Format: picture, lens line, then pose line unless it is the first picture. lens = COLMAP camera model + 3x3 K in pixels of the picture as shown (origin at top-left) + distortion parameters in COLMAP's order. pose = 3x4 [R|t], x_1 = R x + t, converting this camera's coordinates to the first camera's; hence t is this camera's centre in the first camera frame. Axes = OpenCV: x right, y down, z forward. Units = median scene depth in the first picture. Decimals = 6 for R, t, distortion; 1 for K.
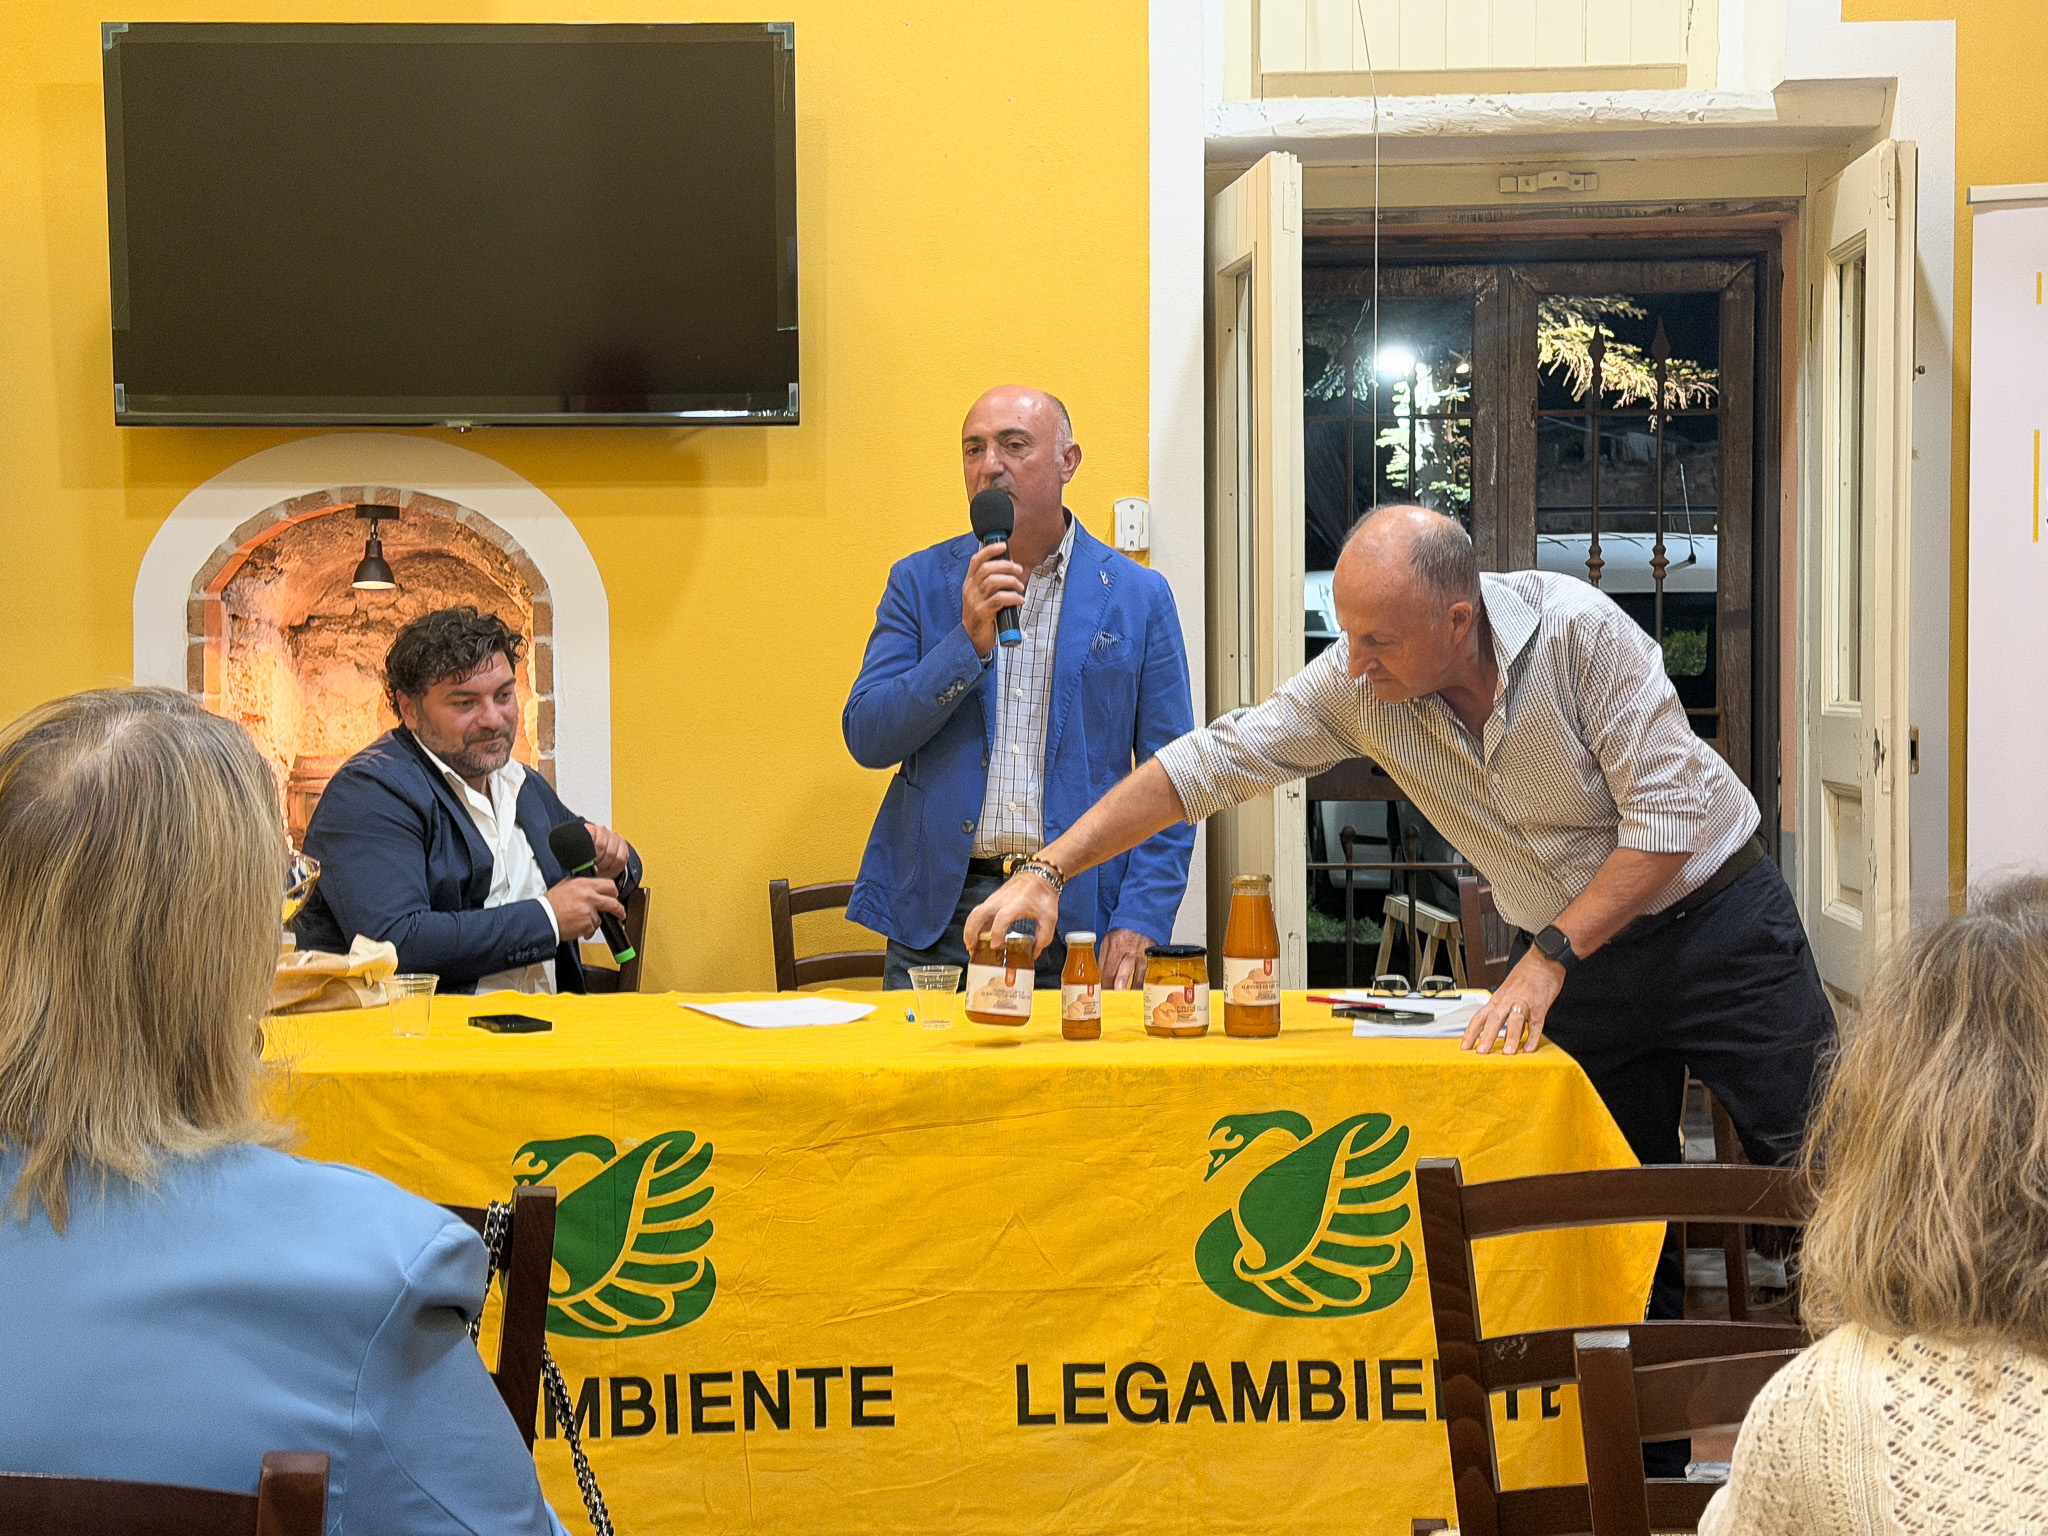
lens RADIAL K [[2898.8, 0, 1021.9], [0, 2898.8, 730.9], [0, 0, 1]] dist [0.162220, -0.130588]
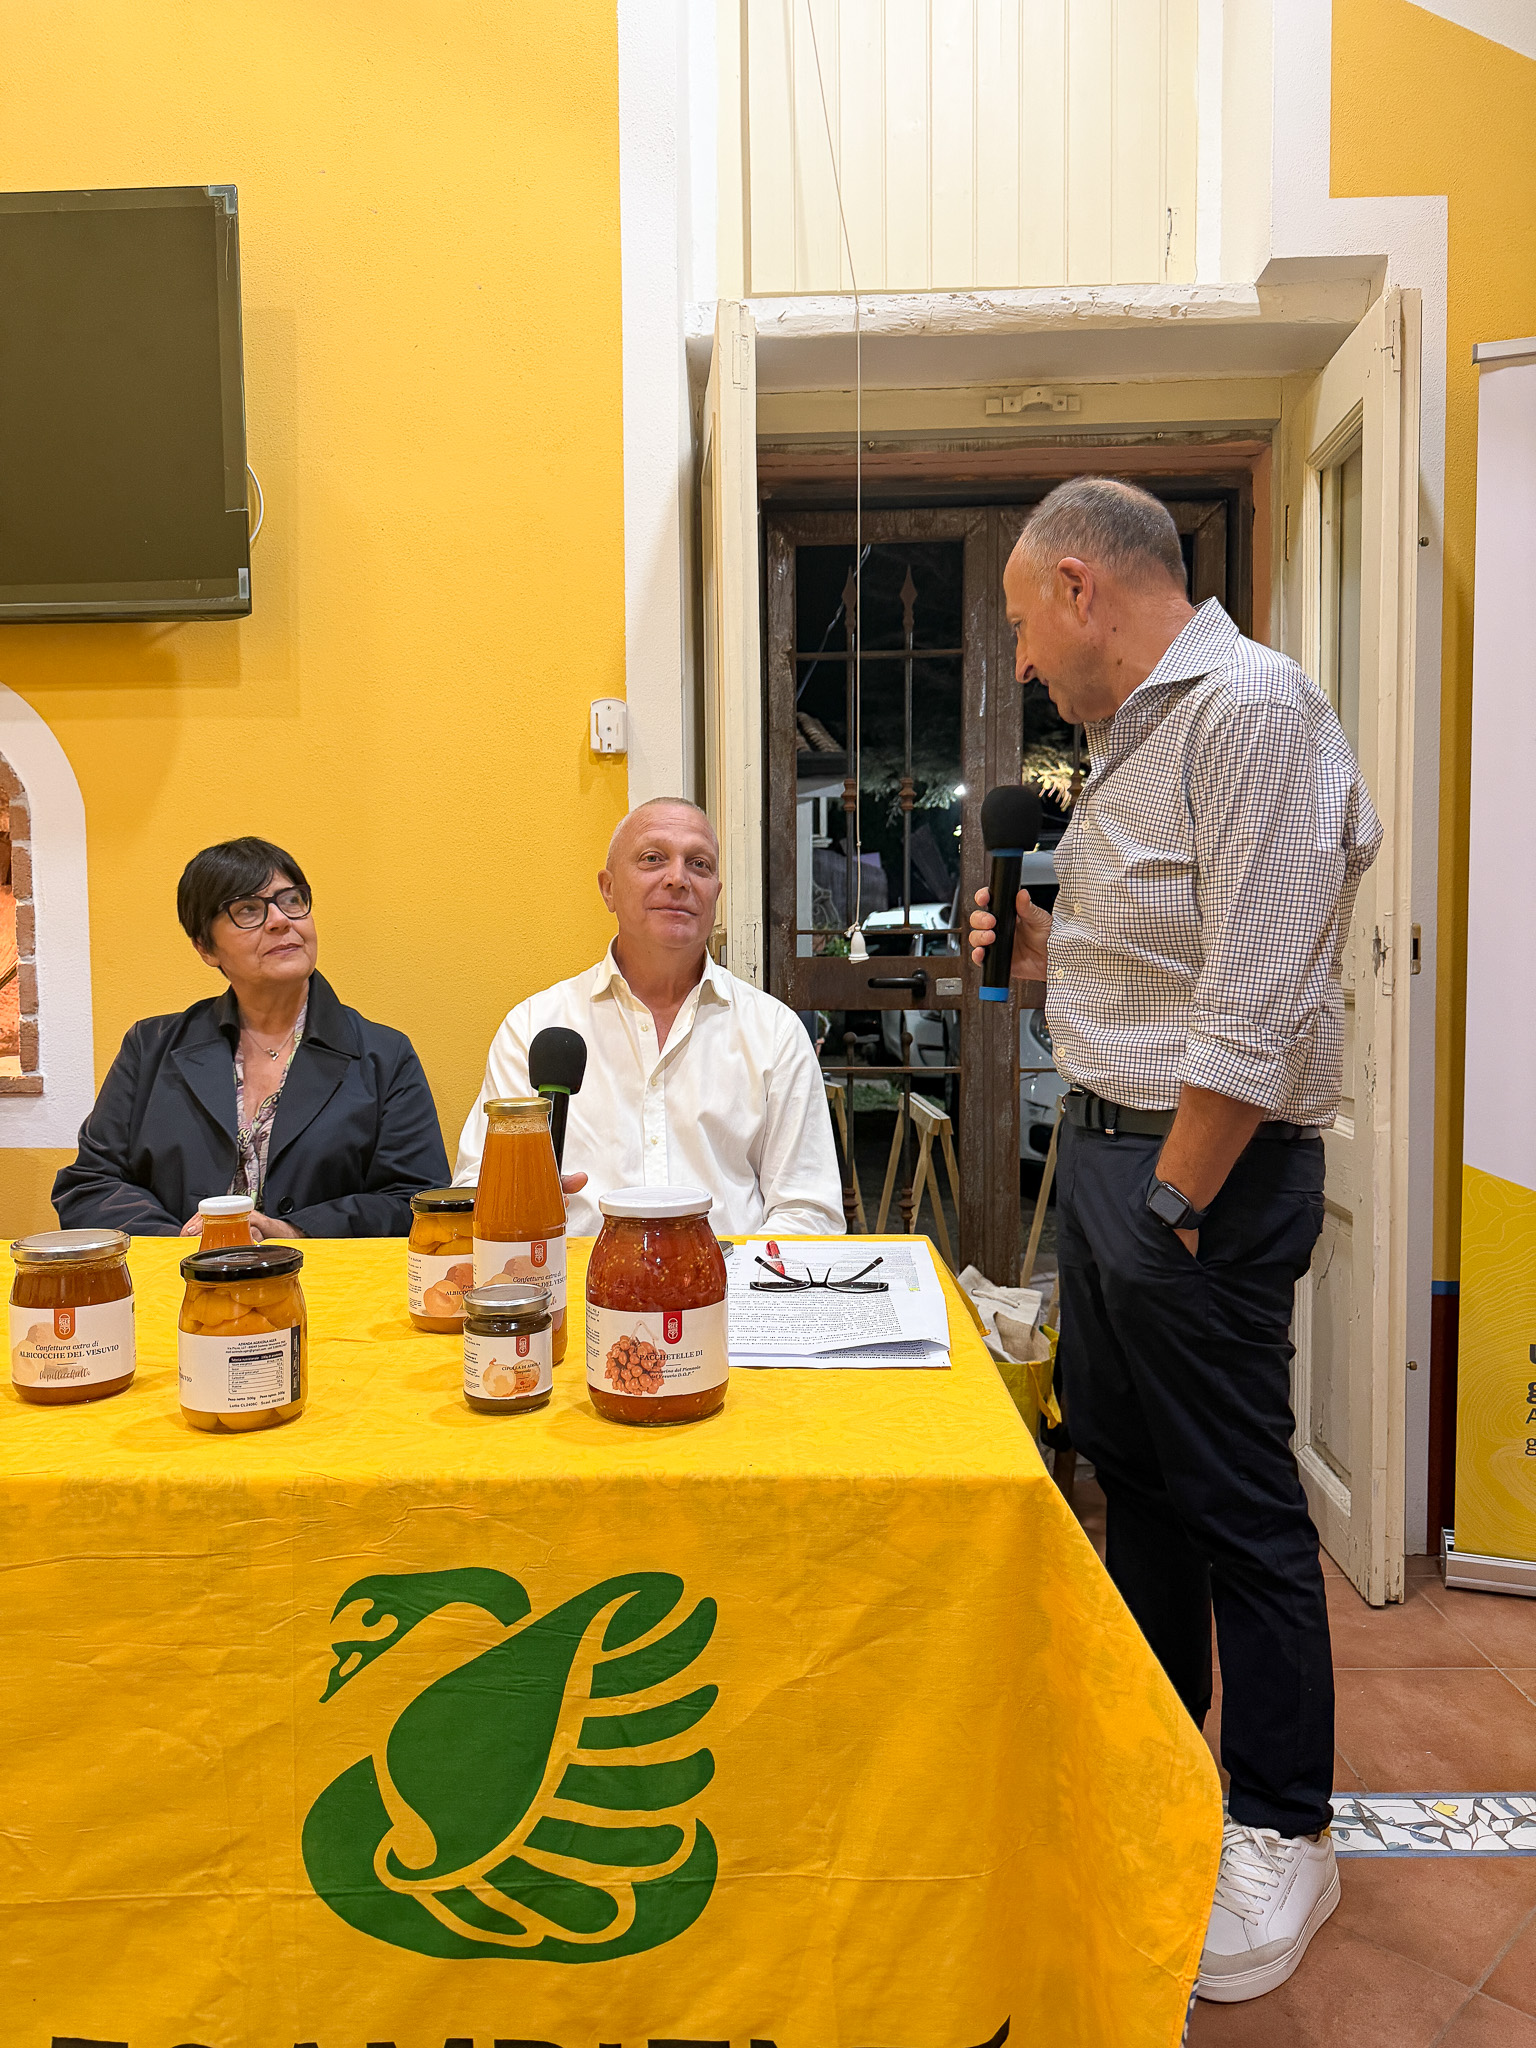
lens RADIAL K [[1437.9, 0, 768.9], [0, 1437.9, 1072.4], [0, 0, 1]] dist [-0.021325, 0.005648]
pose [[0.999921, 0.001072, -0.012487, 0.145803], [-0.000388, 0.998508, 0.054612, 0.028825], [0.012527, -0.054603, 0.998430, 0.755156]]
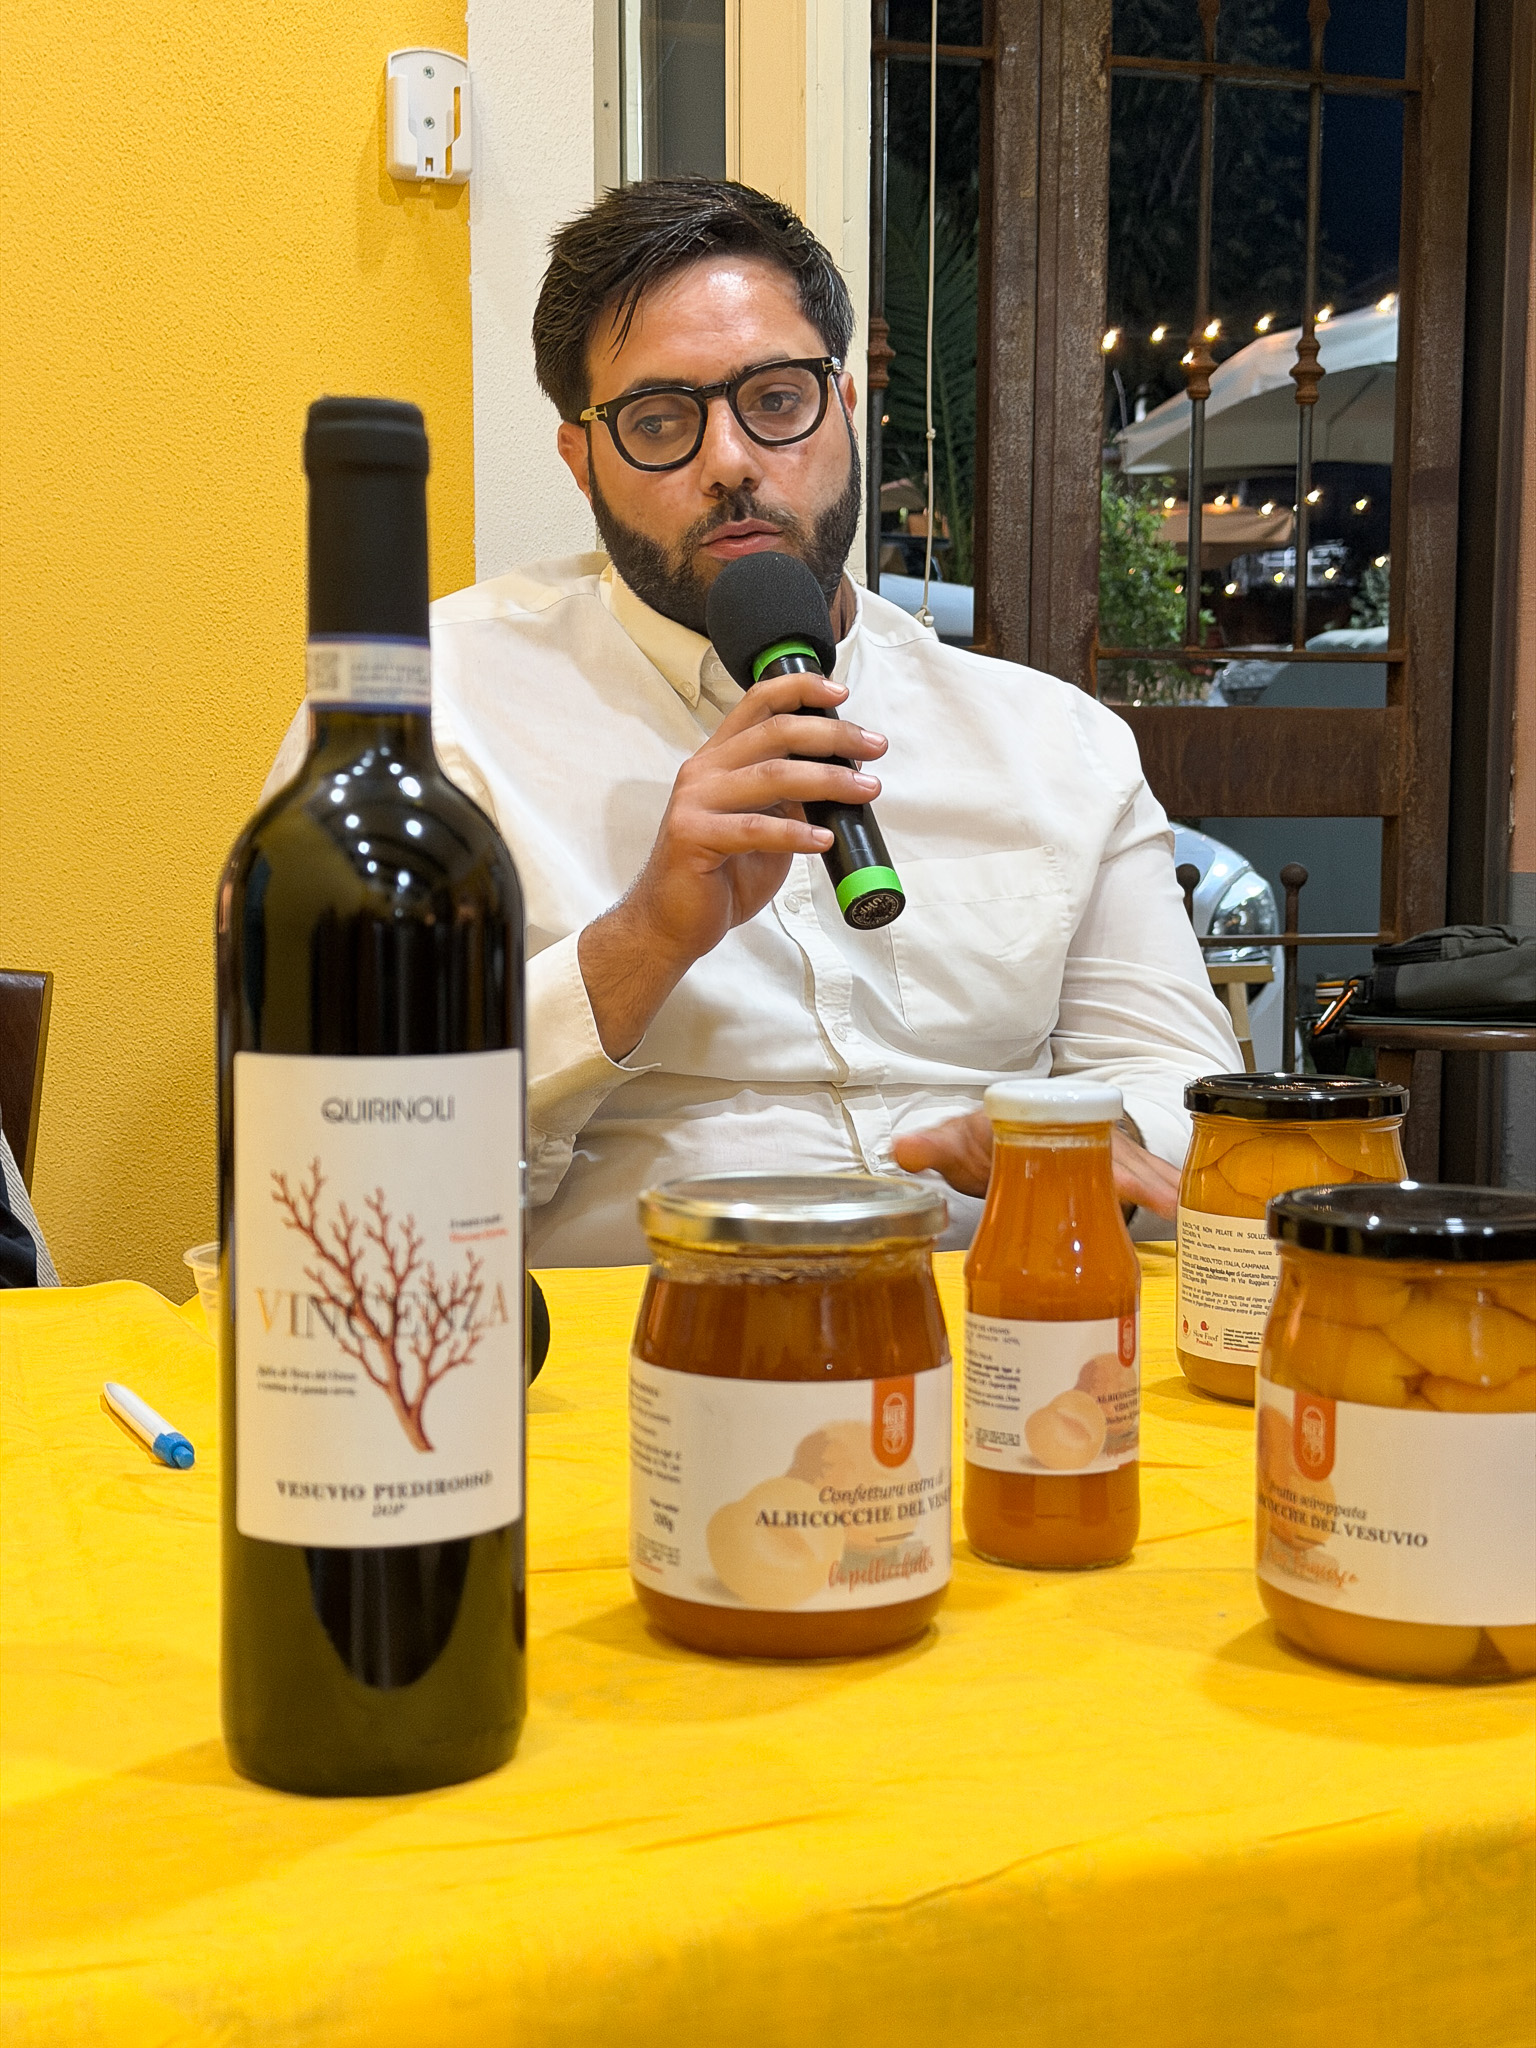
lens RADIAL K [[2898.8, 0, 767.3], [0, 2898.8, 1059.9], [0, 0, 1]] dist [0.162220, -0.130588]
pose [[0.946233, -0.015855, 0.323099, -0.079002], [-0.002585, 0.998396, 0.056565, 0.059084], [-0.323477, -0.054359, 0.944673, 0.852301]]
